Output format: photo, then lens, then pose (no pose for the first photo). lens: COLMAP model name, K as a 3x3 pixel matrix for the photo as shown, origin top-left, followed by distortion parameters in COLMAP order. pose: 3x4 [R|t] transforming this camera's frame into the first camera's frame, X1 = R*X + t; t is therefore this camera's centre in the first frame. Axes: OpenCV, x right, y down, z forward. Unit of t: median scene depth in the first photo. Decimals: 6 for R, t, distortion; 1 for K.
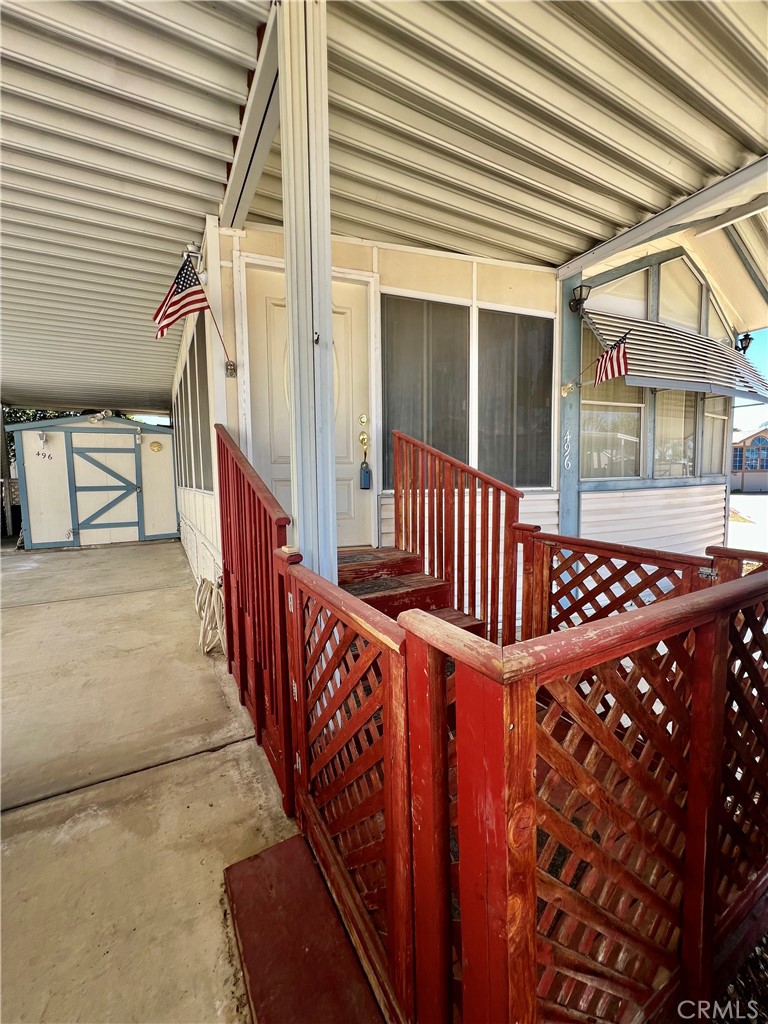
lens RADIAL K [[412.0, 0, 386.8], [0, 412.0, 509.0], [0, 0, 1]] dist [-0.001953, 0.000787]
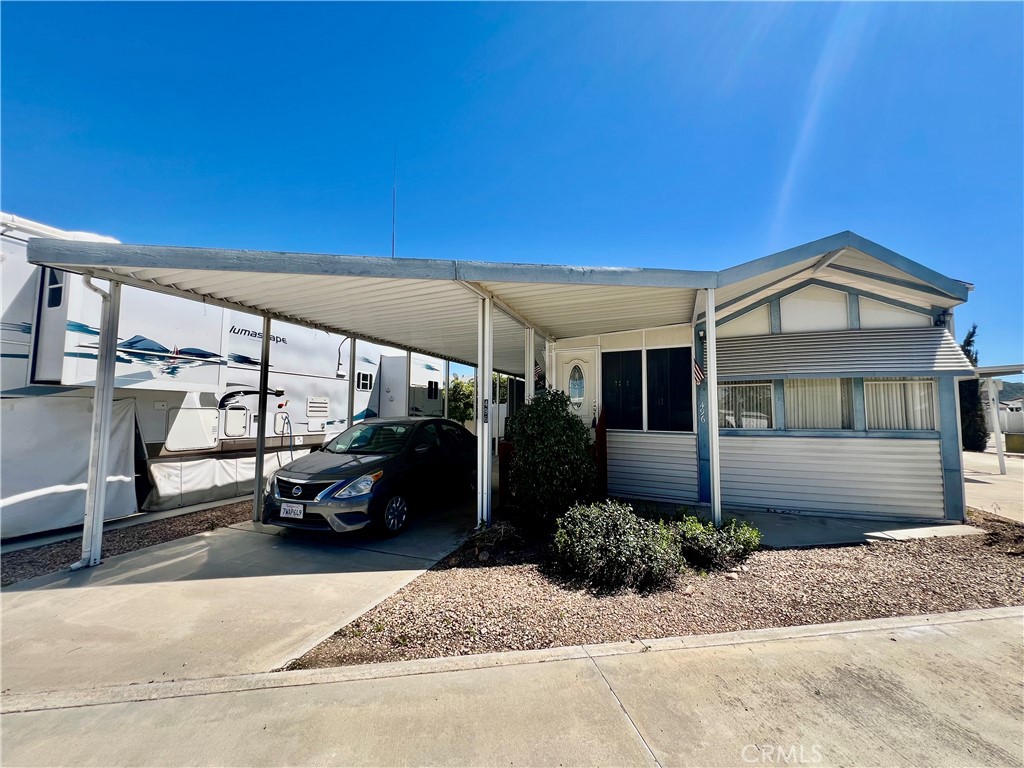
lens RADIAL K [[407.9, 0, 511.5], [0, 407.9, 382.6], [0, 0, 1]] dist [-0.007126, 0.003325]
pose [[0.649440, -0.042008, -0.759251, 0.656976], [-0.072945, 0.990427, -0.117193, 0.001474], [0.756906, 0.131494, 0.640159, -0.439428]]
